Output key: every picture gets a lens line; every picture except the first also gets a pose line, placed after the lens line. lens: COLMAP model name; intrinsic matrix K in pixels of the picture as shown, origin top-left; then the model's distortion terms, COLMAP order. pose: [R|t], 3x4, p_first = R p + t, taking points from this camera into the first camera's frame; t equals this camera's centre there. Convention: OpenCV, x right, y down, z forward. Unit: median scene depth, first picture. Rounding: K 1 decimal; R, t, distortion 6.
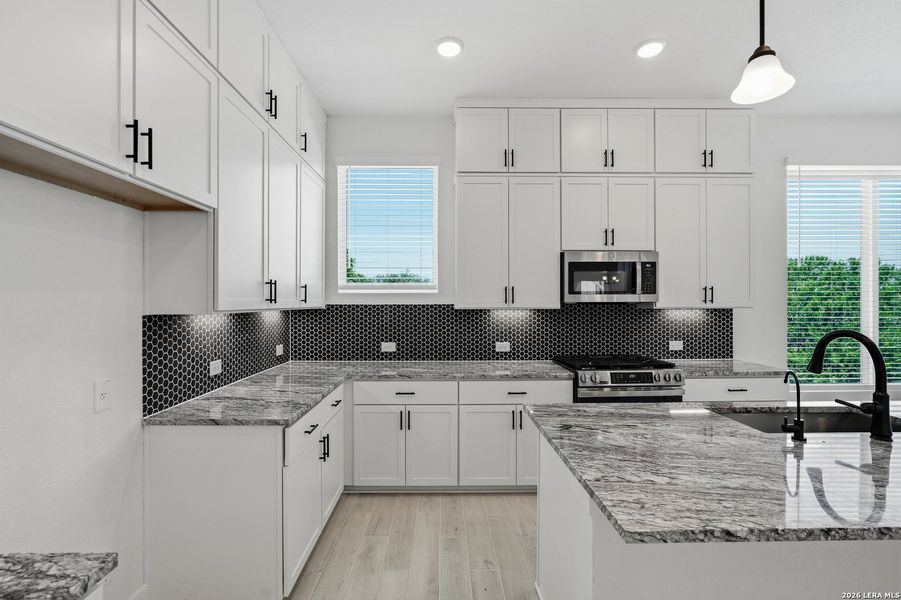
lens RADIAL K [[410.0, 0, 446.0], [0, 410.0, 301.6], [0, 0, 1]] dist [-0.016578, 0.005691]
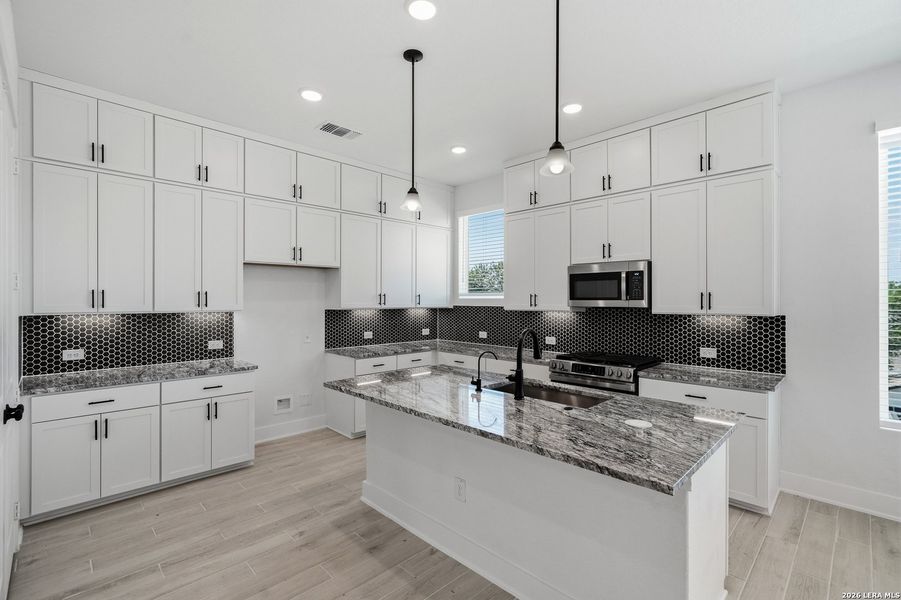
lens RADIAL K [[410.0, 0, 450.5], [0, 410.0, 299.6], [0, 0, 1]] dist [-0.016578, 0.005691]
pose [[0.691714, 0.002531, -0.722167, 0.929561], [-0.004189, 0.999991, -0.000508, -0.016881], [0.722160, 0.003376, 0.691718, -0.121025]]
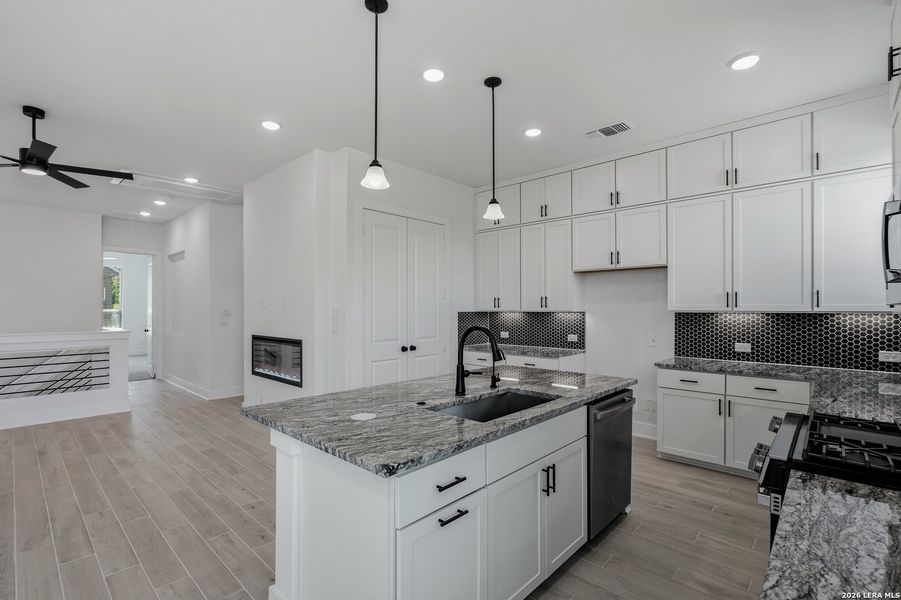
lens RADIAL K [[410.0, 0, 445.5], [0, 410.0, 309.7], [0, 0, 1]] dist [-0.016578, 0.005691]
pose [[-0.700737, 0.001784, -0.713417, 1.020471], [-0.000599, 0.999995, 0.003089, 0.007113], [0.713419, 0.002592, -0.700733, 0.942065]]
